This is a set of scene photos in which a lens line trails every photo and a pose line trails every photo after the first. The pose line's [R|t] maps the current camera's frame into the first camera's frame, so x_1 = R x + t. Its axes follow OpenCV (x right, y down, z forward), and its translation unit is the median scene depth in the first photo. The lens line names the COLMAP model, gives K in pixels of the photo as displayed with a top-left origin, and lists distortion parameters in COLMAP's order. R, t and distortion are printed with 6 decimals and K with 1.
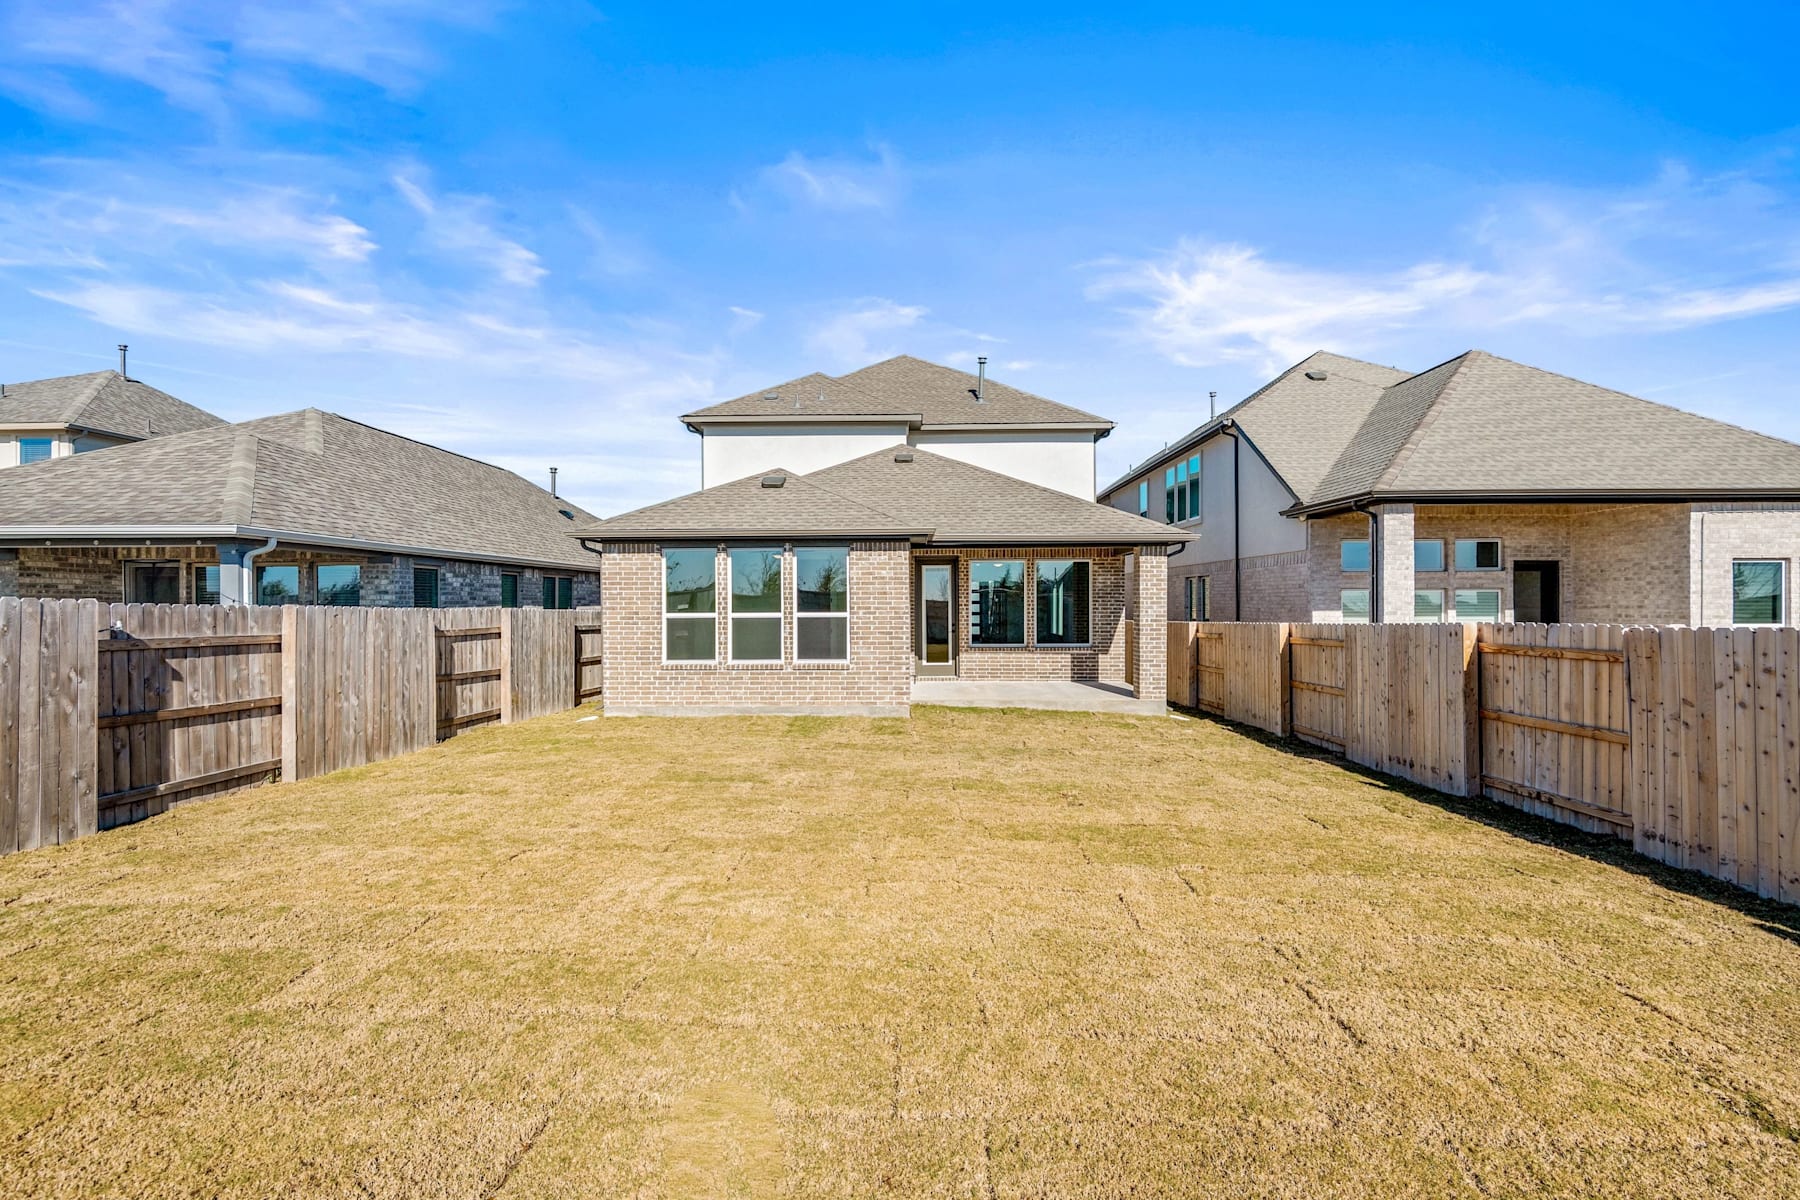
lens RADIAL K [[866.6, 0, 899.2], [0, 866.6, 601.9], [0, 0, 1]] dist [0.005850, -0.002427]
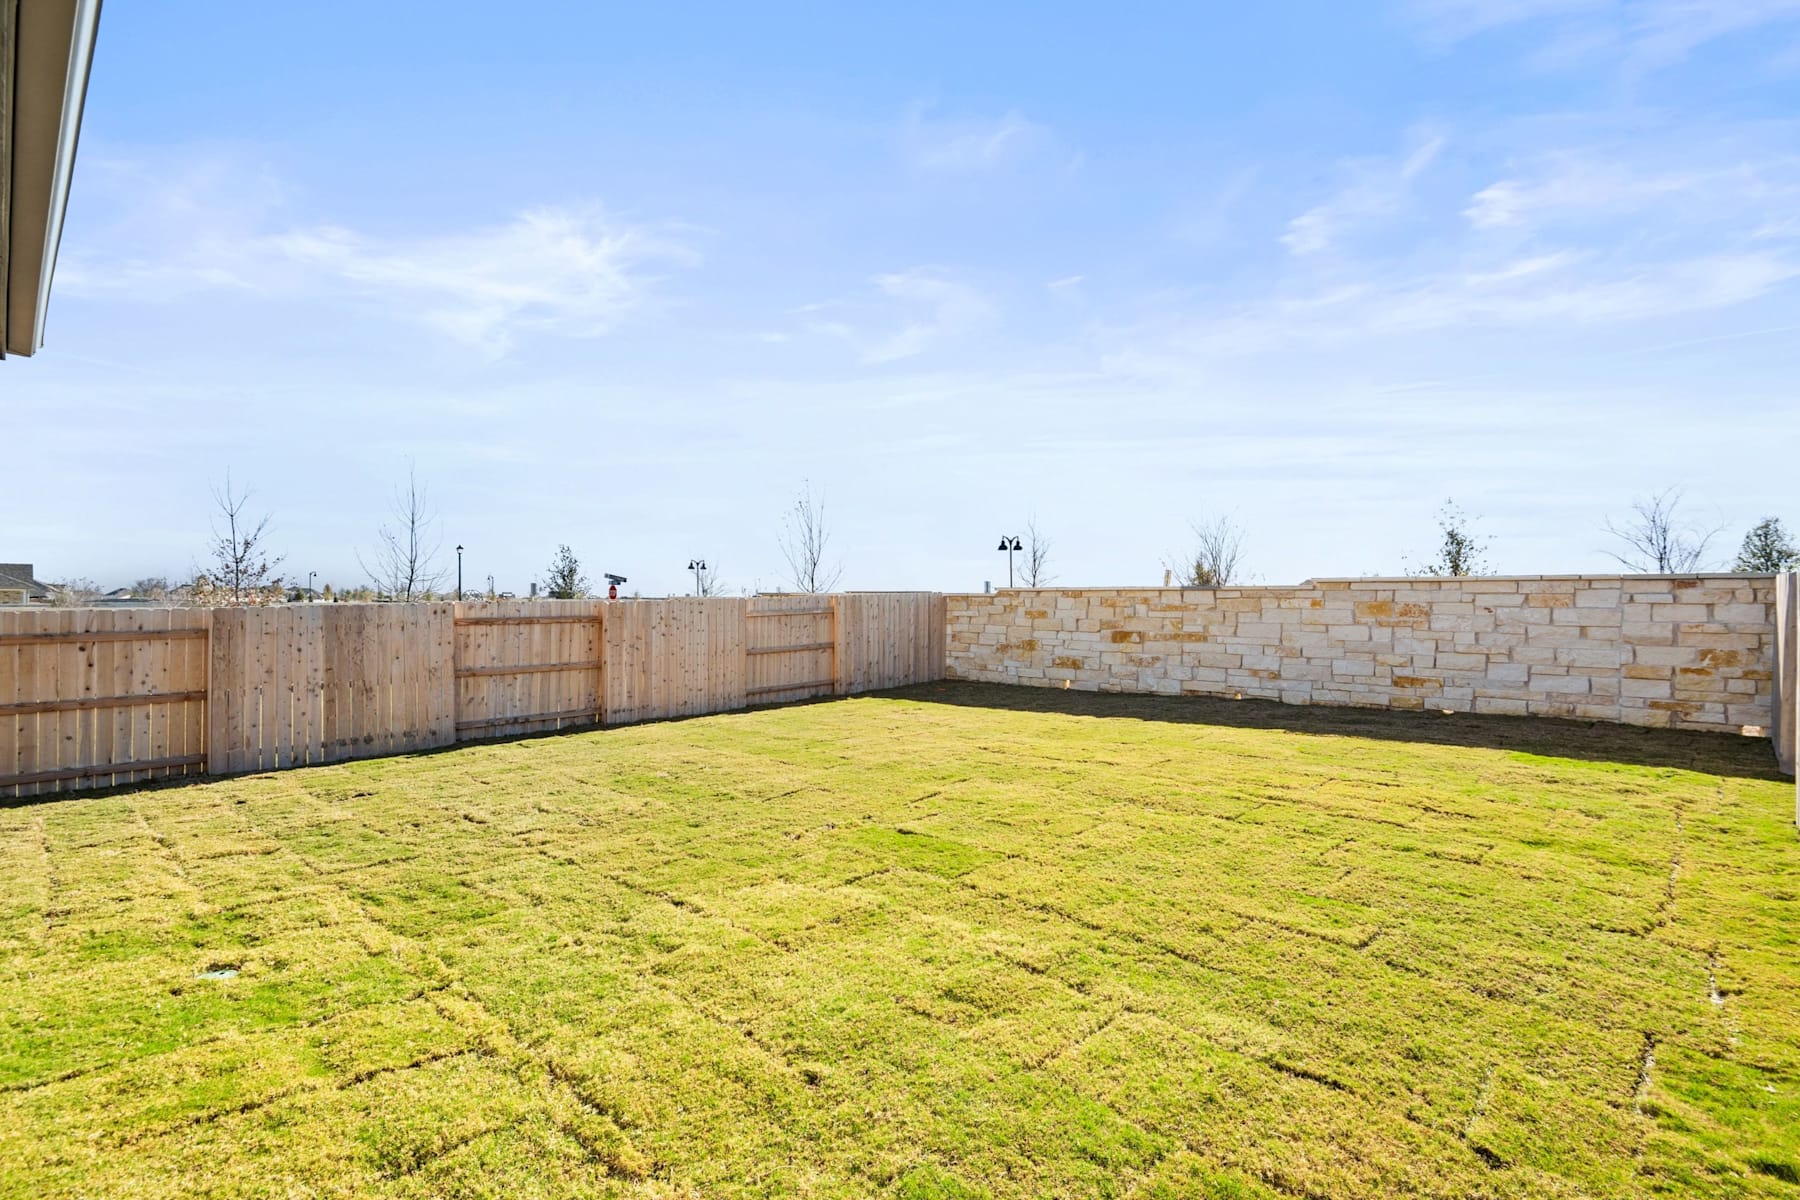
lens RADIAL K [[842.4, 0, 869.5], [0, 842.4, 602.9], [0, 0, 1]] dist [-0.001853, -0.002158]
pose [[-0.726207, -0.003964, 0.687465, -0.533001], [-0.004927, 0.999988, 0.000561, 0.019095], [-0.687459, -0.002980, -0.726217, 1.305564]]
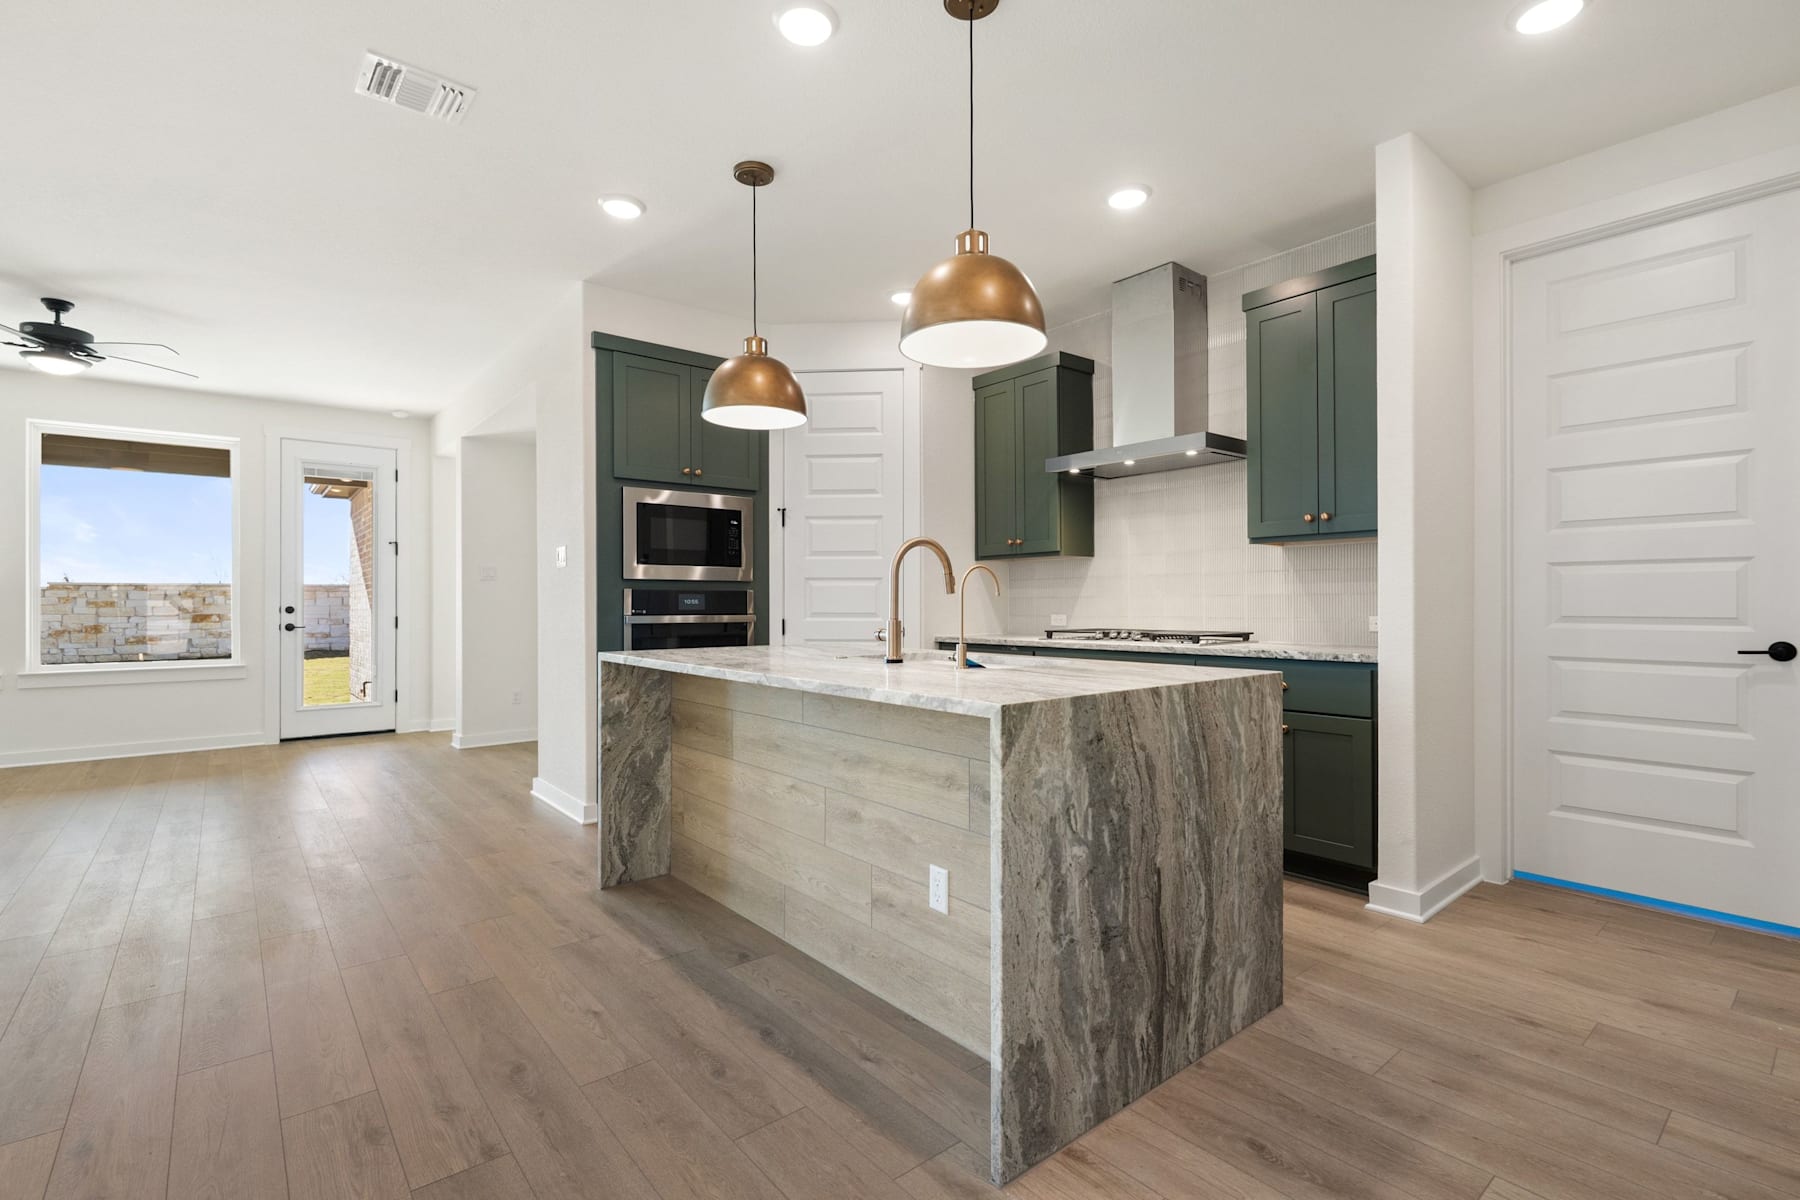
lens RADIAL K [[820.8, 0, 897.0], [0, 820.8, 599.3], [0, 0, 1]] dist [-0.001020, -0.001961]
pose [[-0.761507, 0.002726, -0.648152, 0.170766], [0.005937, 0.999979, -0.002770, 0.045676], [0.648130, -0.005958, -0.761506, 2.630814]]
